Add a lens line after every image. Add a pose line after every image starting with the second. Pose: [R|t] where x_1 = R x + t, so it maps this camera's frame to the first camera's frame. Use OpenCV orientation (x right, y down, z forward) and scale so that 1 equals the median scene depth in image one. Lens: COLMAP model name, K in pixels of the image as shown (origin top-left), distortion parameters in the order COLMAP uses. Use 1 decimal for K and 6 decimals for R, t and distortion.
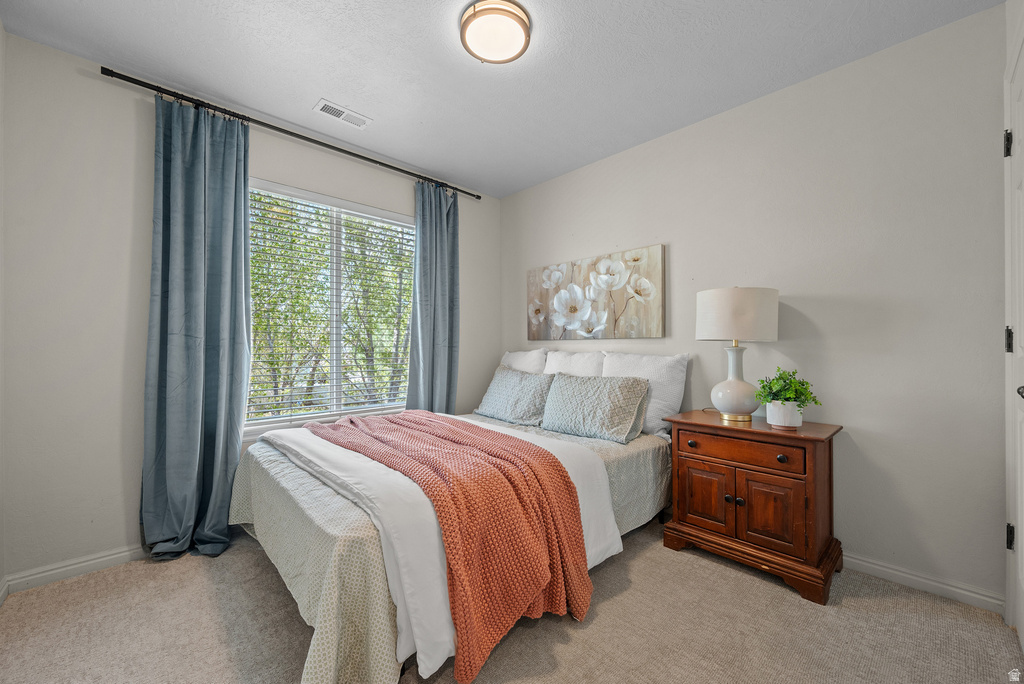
lens RADIAL K [[402.9, 0, 512.0], [0, 402.9, 342.0], [0, 0, 1]] dist [-0.012660, 0.000036]
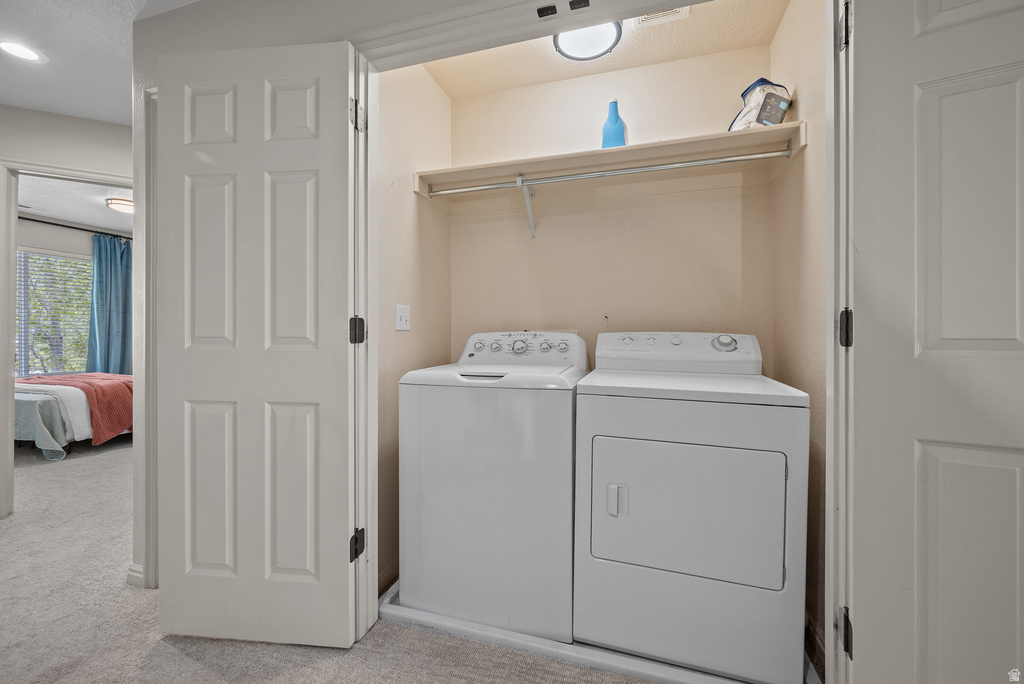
lens RADIAL K [[402.9, 0, 512.0], [0, 402.9, 342.0], [0, 0, 1]] dist [-0.012660, 0.000036]
pose [[0.870689, 0.006648, 0.491788, 0.441944], [-0.016681, 0.999733, 0.016019, -0.017114], [-0.491550, -0.022151, 0.870567, -1.225346]]
